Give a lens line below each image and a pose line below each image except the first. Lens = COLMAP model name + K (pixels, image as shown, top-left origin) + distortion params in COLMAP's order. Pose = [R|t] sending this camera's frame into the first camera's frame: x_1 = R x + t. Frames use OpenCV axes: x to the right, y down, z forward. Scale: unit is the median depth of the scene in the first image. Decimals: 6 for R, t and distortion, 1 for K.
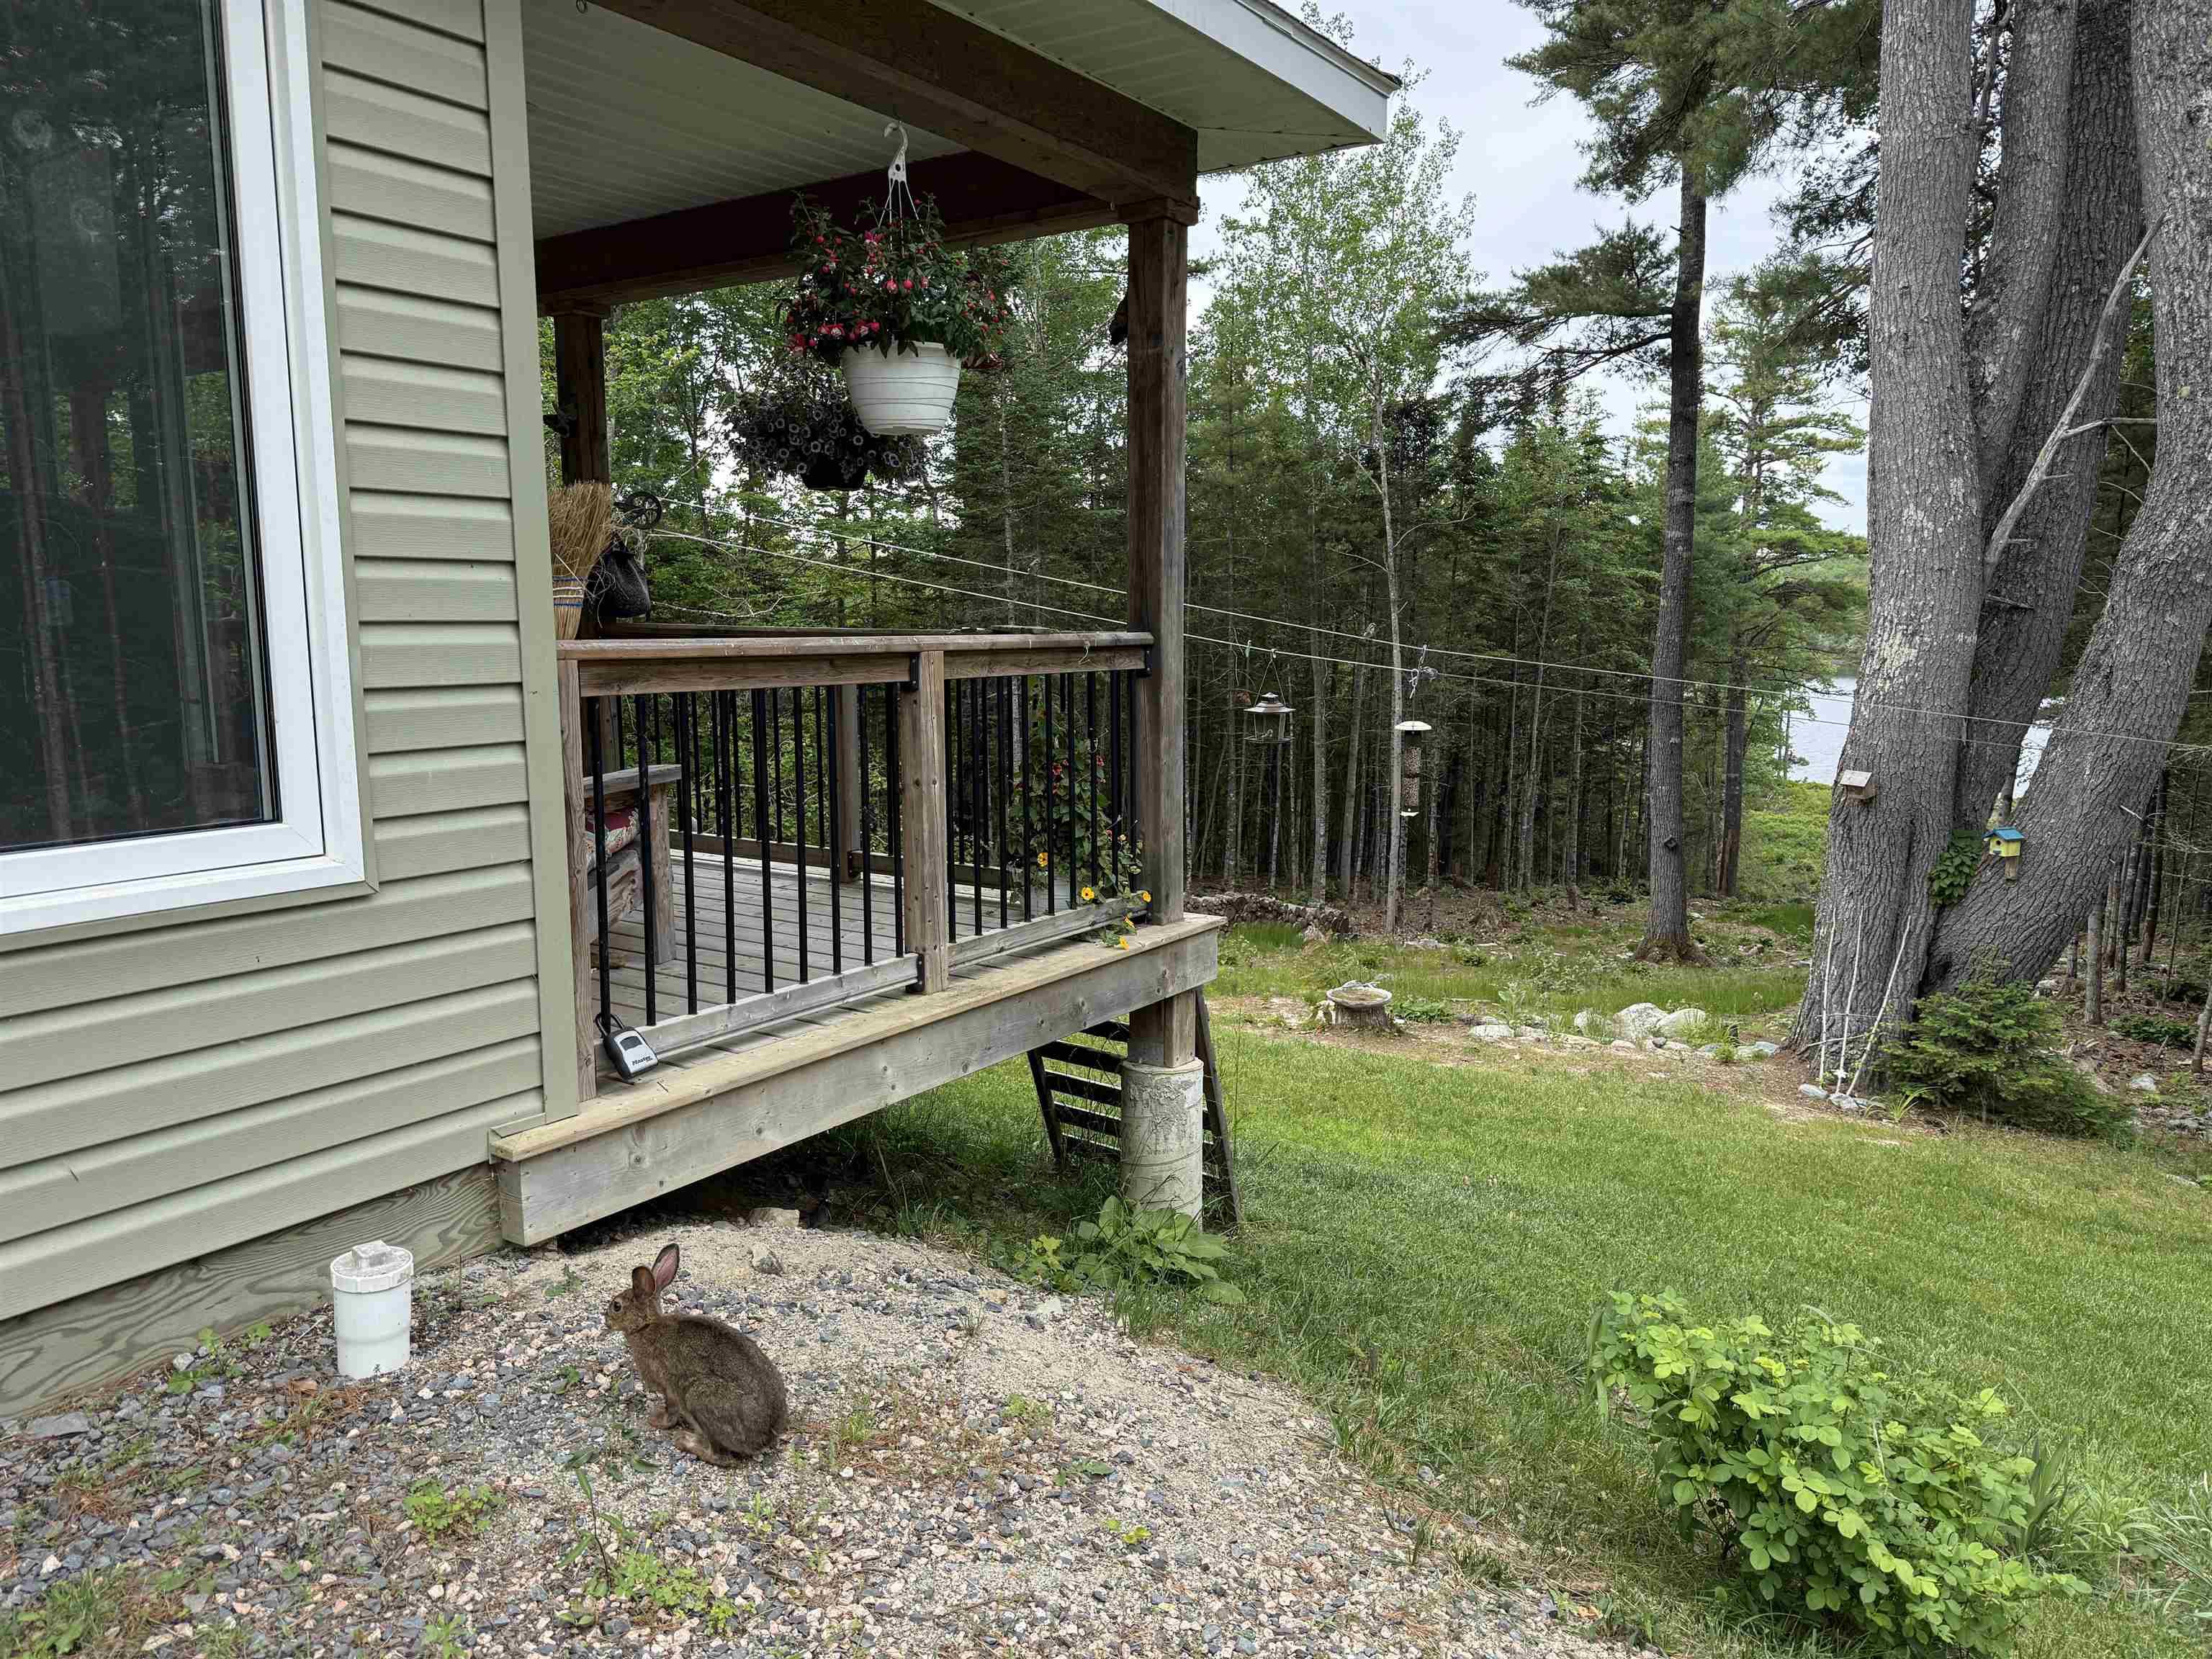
lens RADIAL K [[1544.9, 0, 1102.4], [0, 1544.9, 843.8], [0, 0, 1]] dist [0.063108, -0.081641]
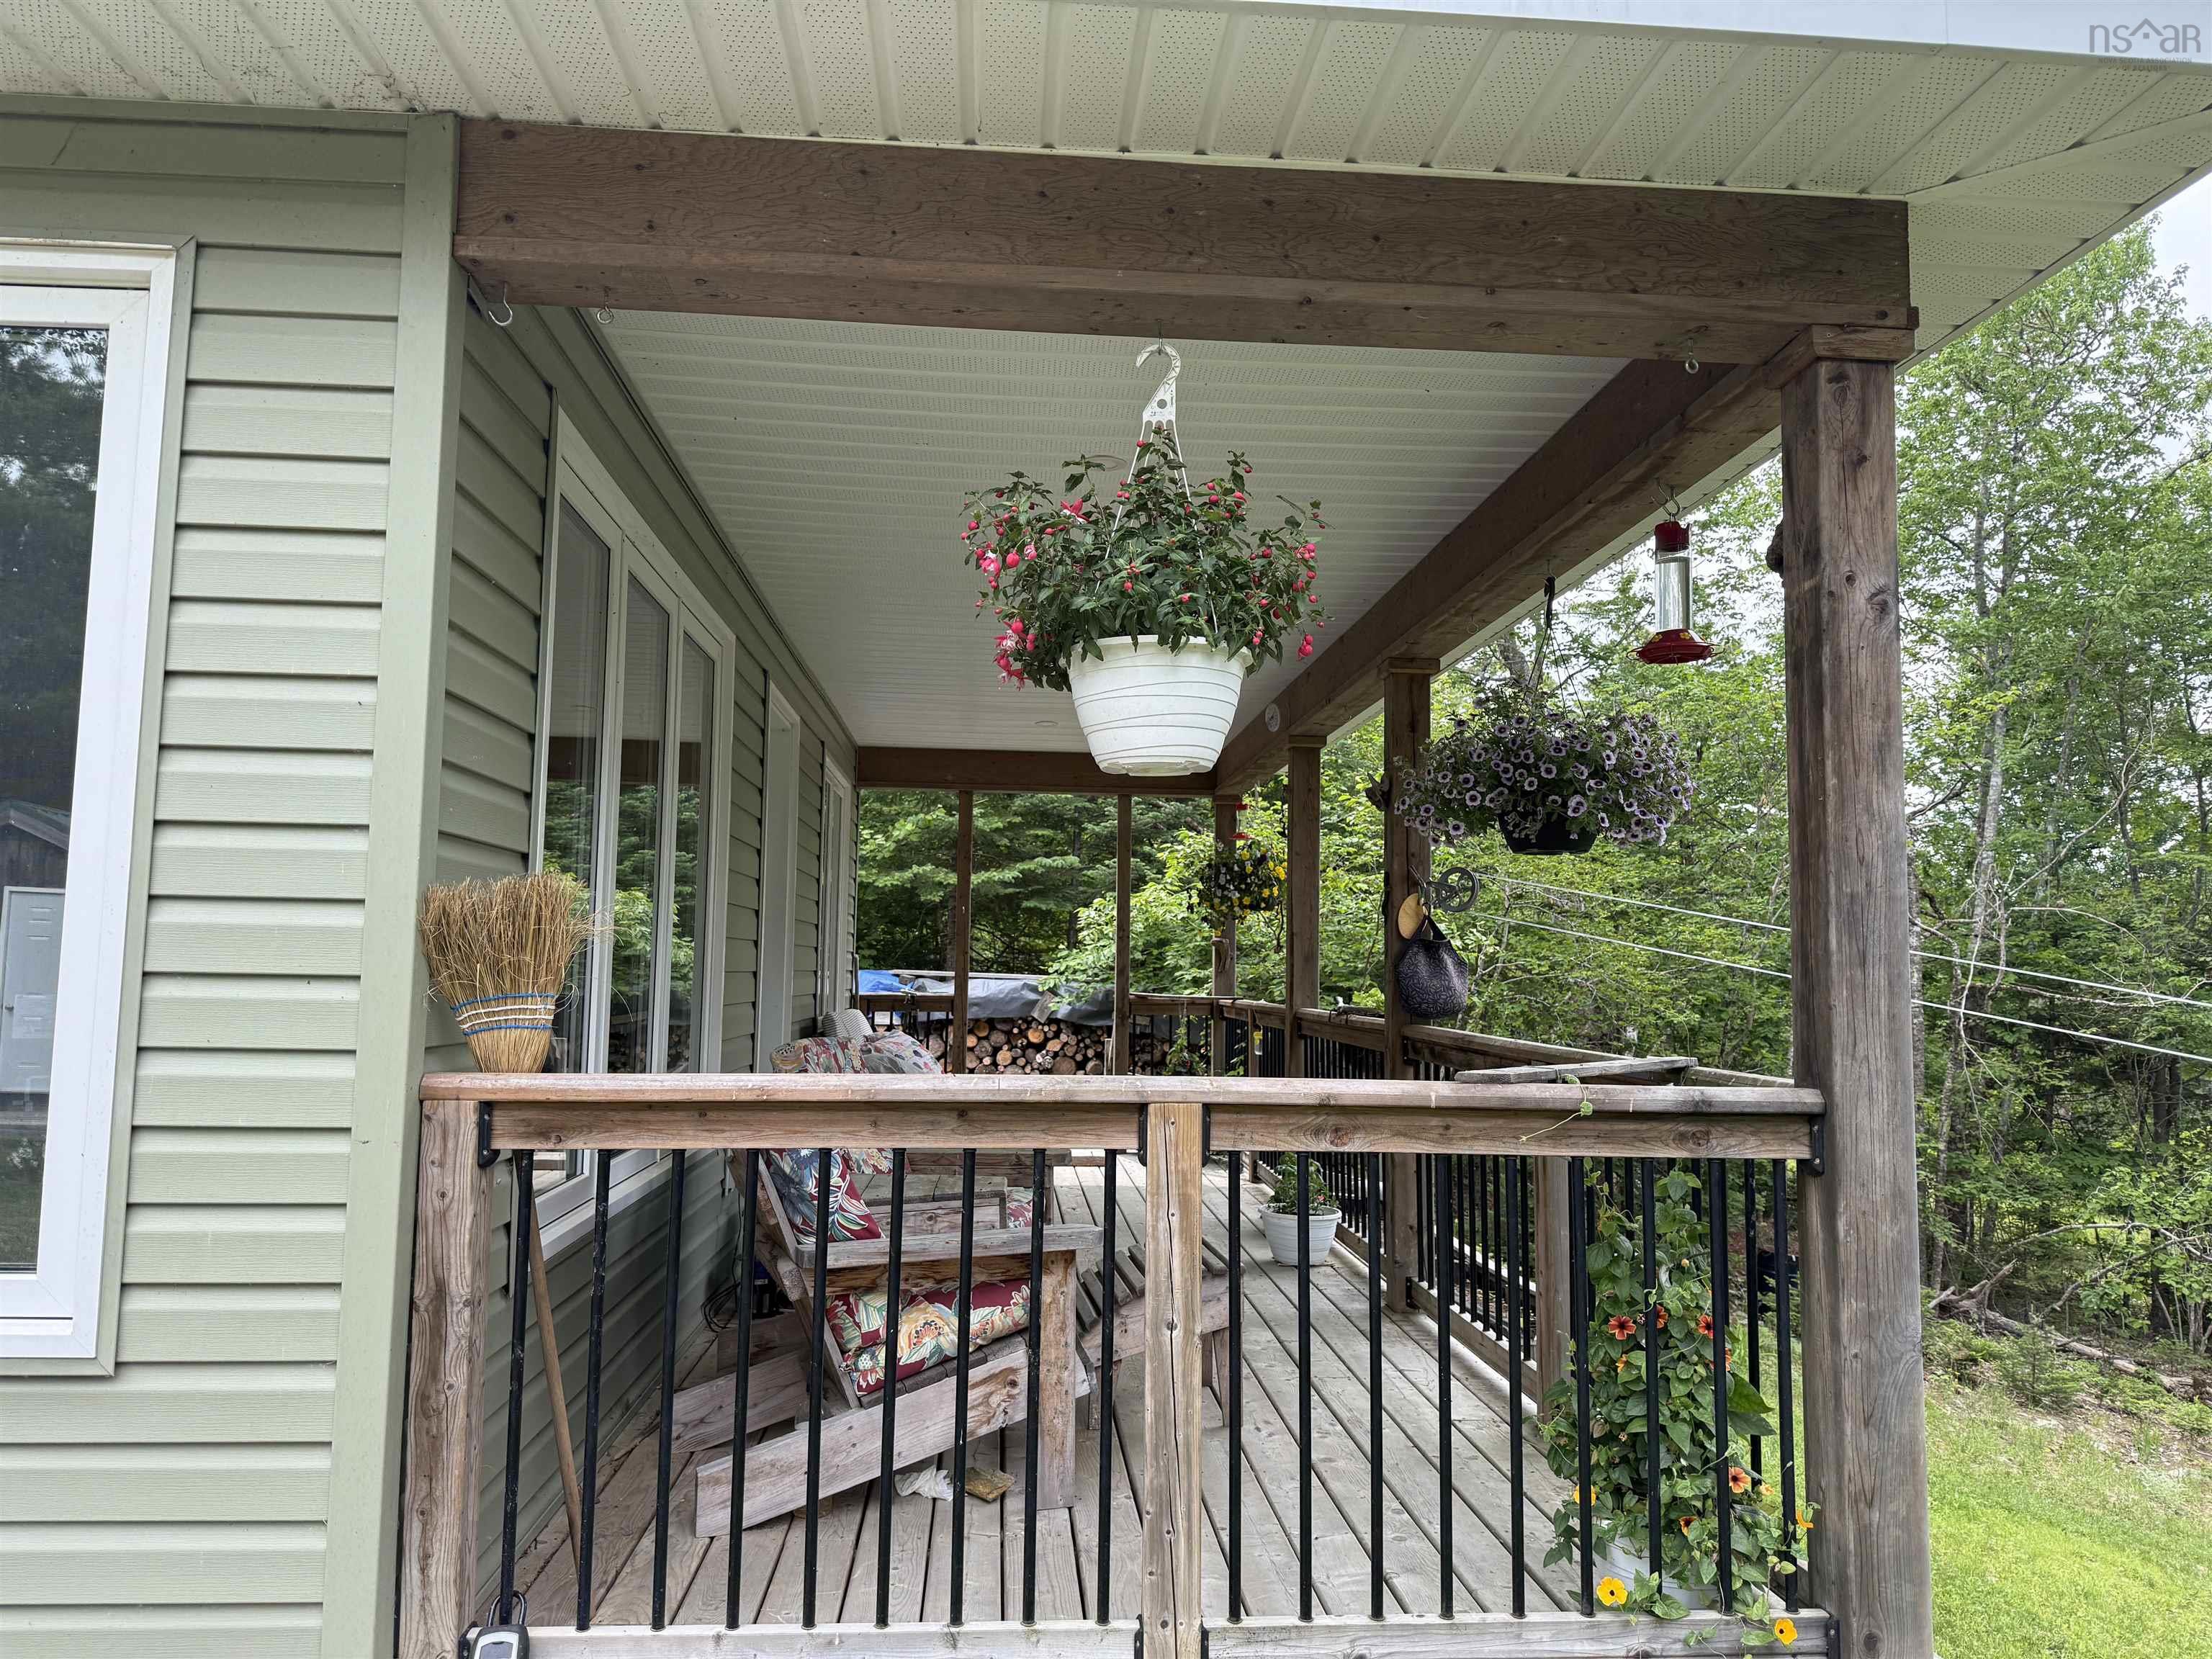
lens RADIAL K [[1544.9, 0, 1114.9], [0, 1544.9, 833.7], [0, 0, 1]] dist [0.063108, -0.081641]
pose [[0.628466, -0.058096, -0.775665, 0.123021], [-0.131346, 0.974961, -0.179442, -0.039943], [0.766667, 0.214654, 0.605099, 0.199383]]
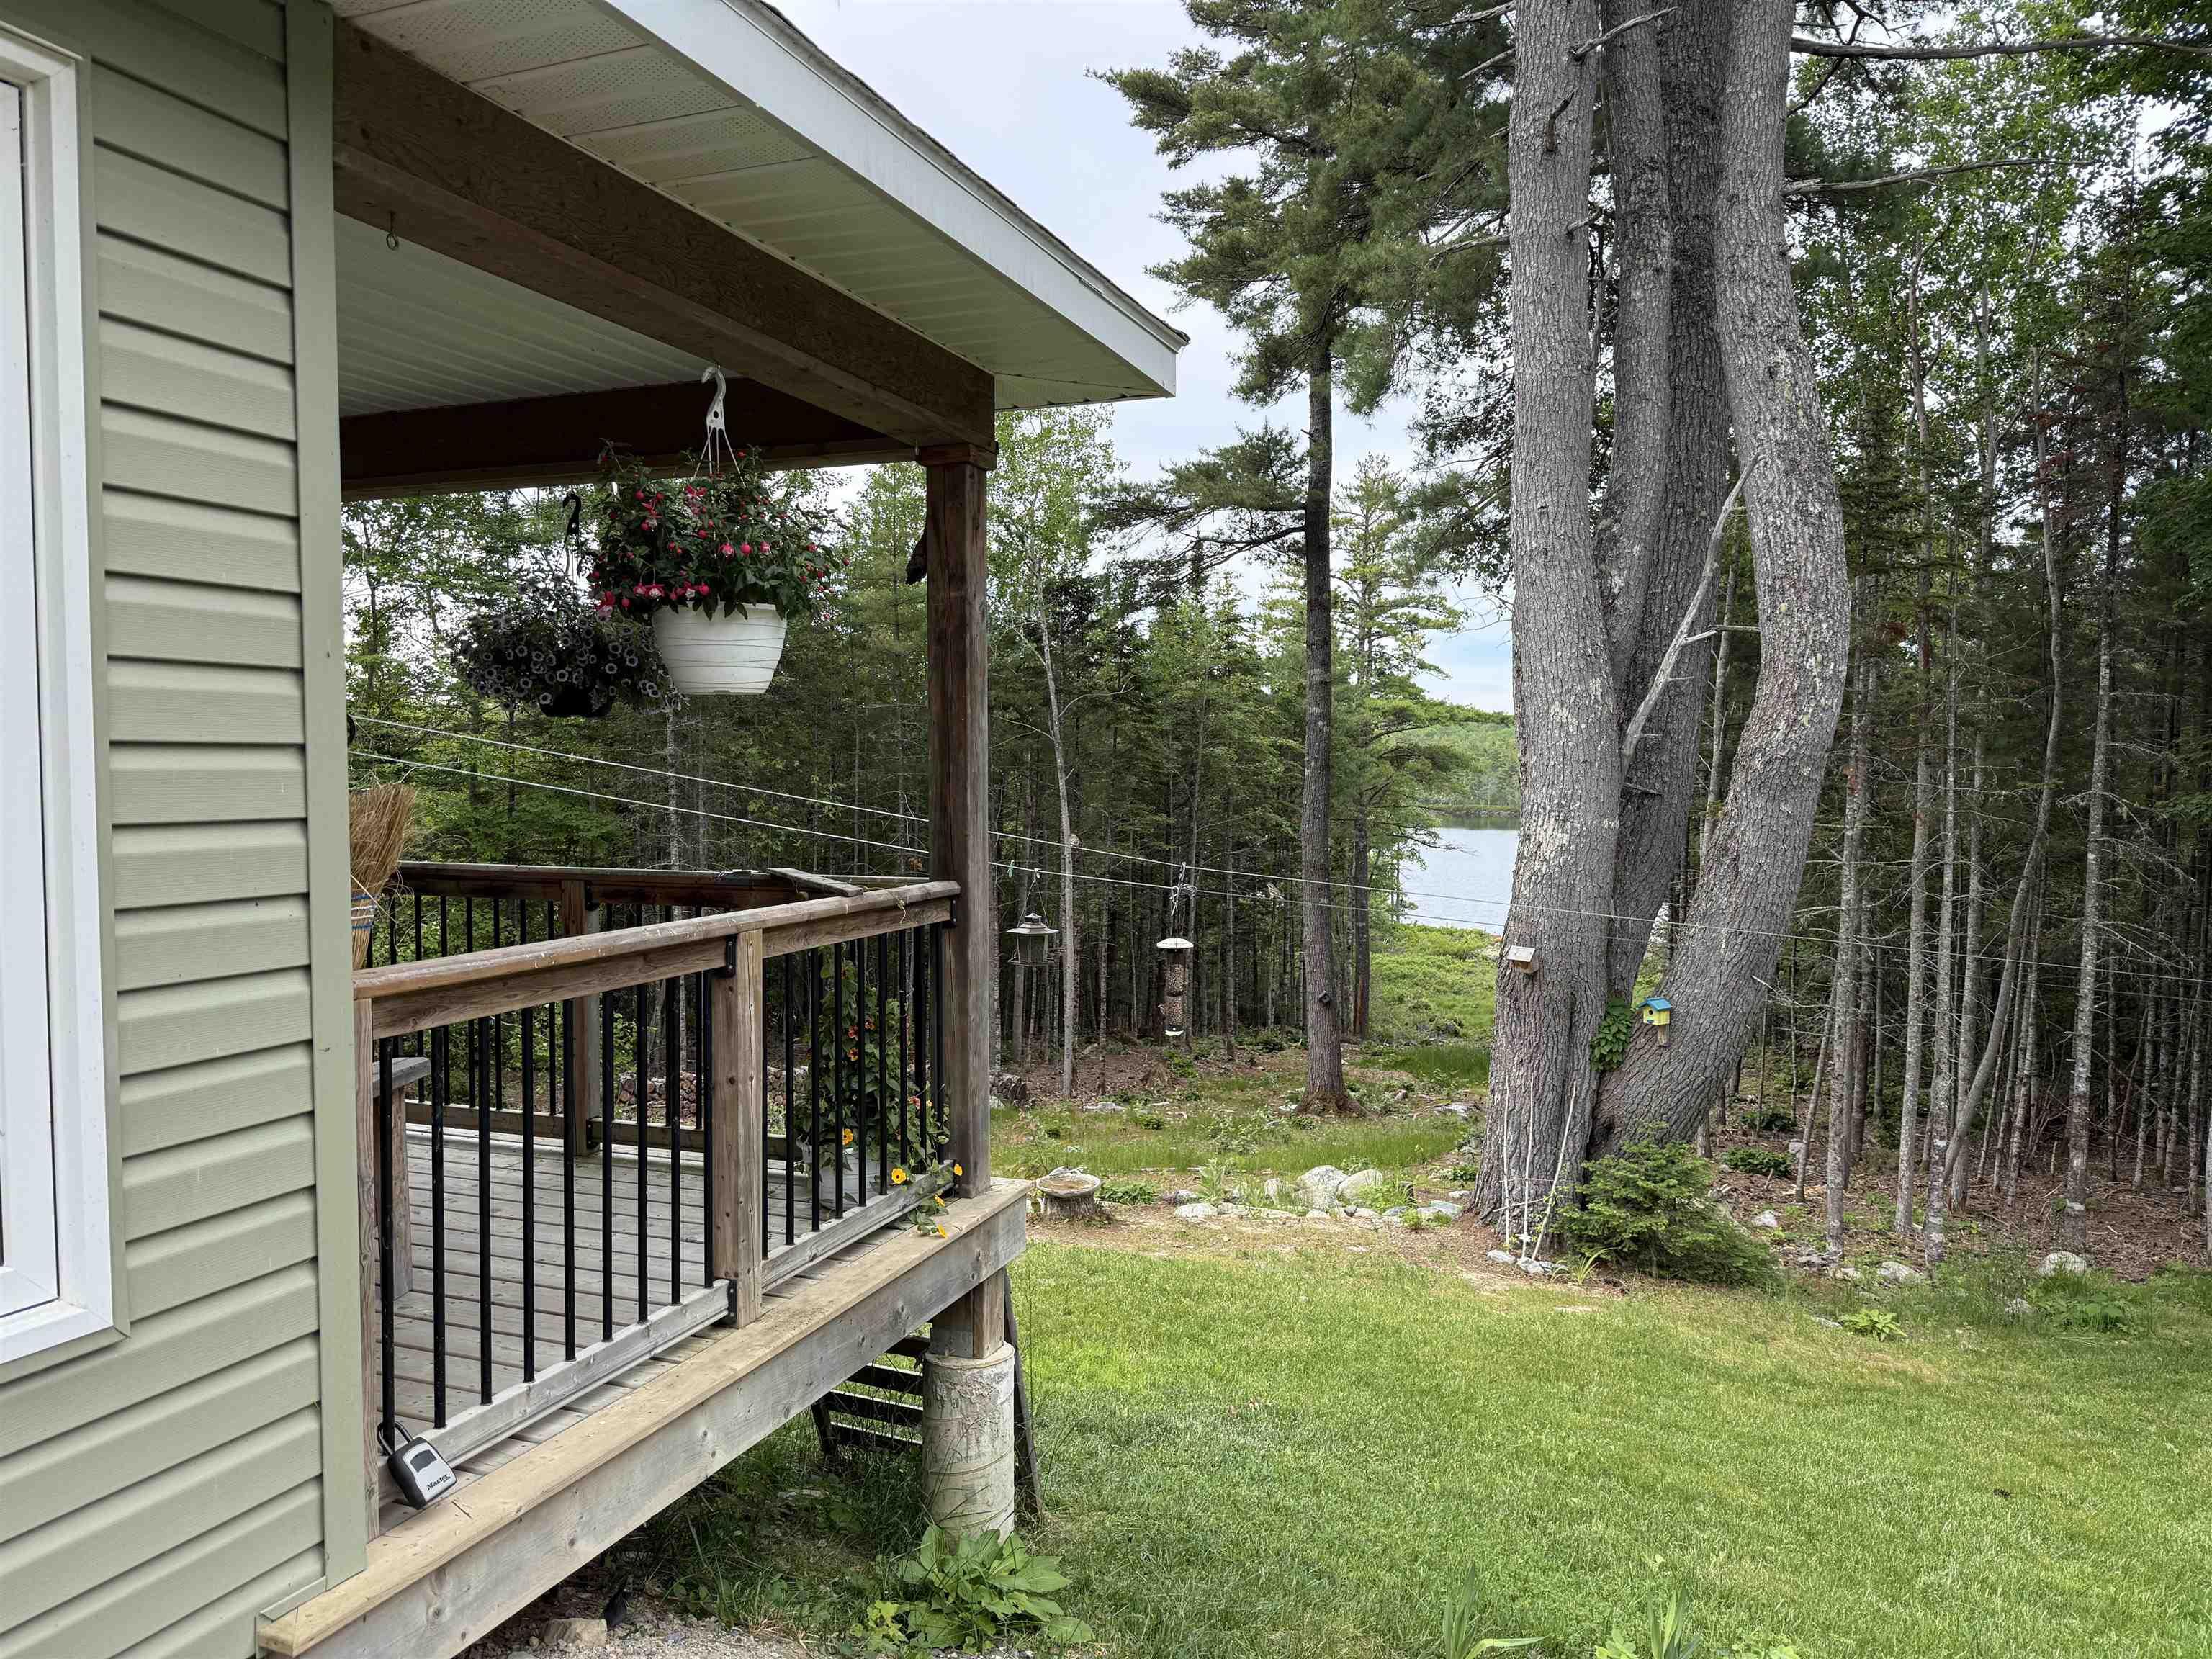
lens RADIAL K [[1544.9, 0, 1084.3], [0, 1544.9, 836.3], [0, 0, 1]] dist [0.063108, -0.081641]
pose [[0.976531, -0.010258, 0.215134, -0.038848], [0.032211, 0.994587, -0.098785, -0.029035], [-0.212956, 0.103396, 0.971575, 0.029062]]
